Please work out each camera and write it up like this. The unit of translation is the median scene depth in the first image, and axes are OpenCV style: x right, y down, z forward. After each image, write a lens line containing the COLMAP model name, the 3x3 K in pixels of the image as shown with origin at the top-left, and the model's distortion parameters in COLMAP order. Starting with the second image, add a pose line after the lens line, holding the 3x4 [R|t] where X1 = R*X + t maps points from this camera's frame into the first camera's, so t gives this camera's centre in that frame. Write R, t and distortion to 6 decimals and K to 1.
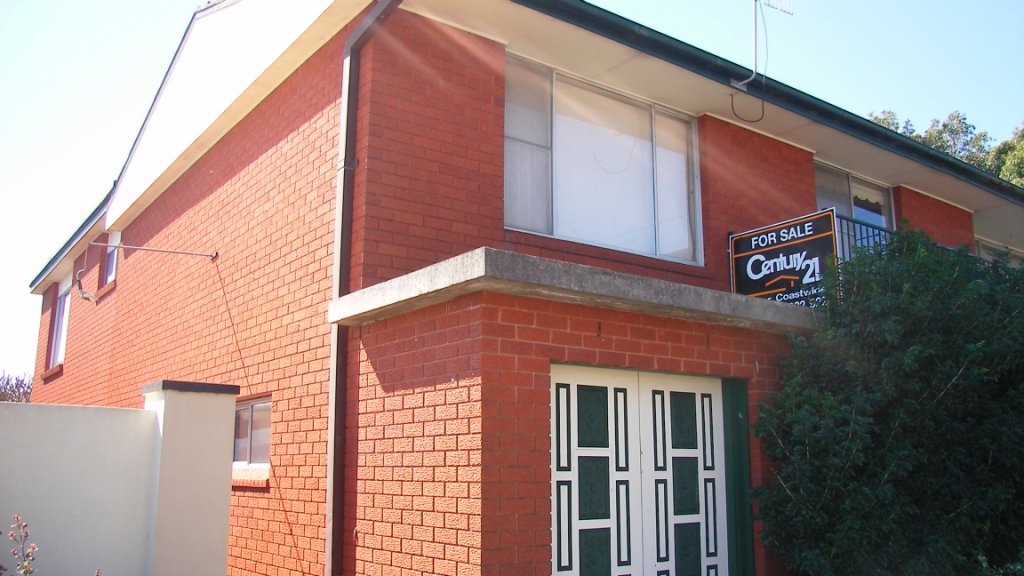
lens RADIAL K [[903.5, 0, 511.6], [0, 903.5, 314.0], [0, 0, 1]] dist [-0.126284, 0.077006]
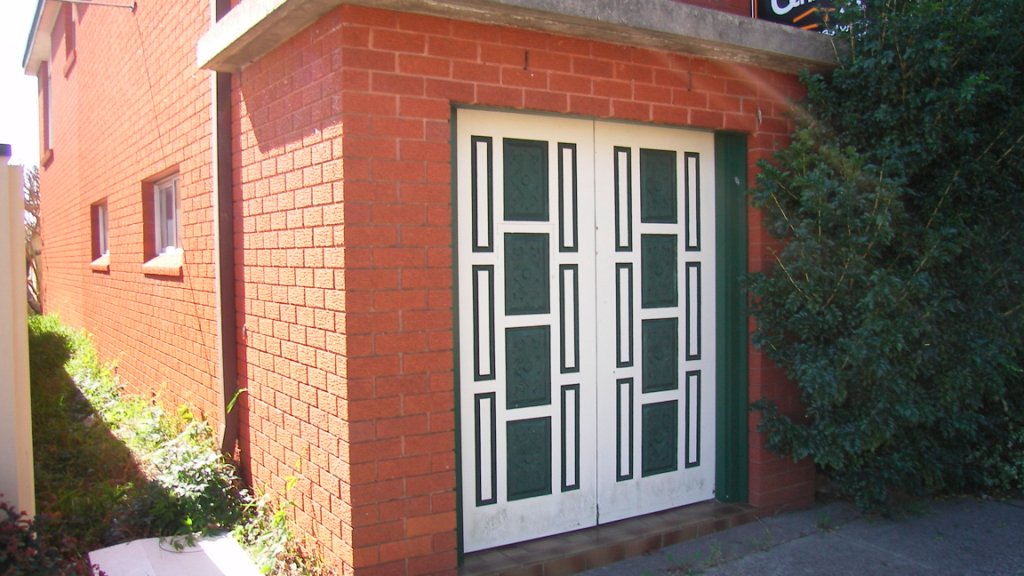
lens RADIAL K [[903.5, 0, 514.2], [0, 903.5, 287.5], [0, 0, 1]] dist [-0.126284, 0.077006]
pose [[0.997371, -0.003531, -0.072374, 0.133020], [0.018655, 0.977654, 0.209391, 0.042673], [0.070017, -0.210190, 0.975150, 0.241852]]
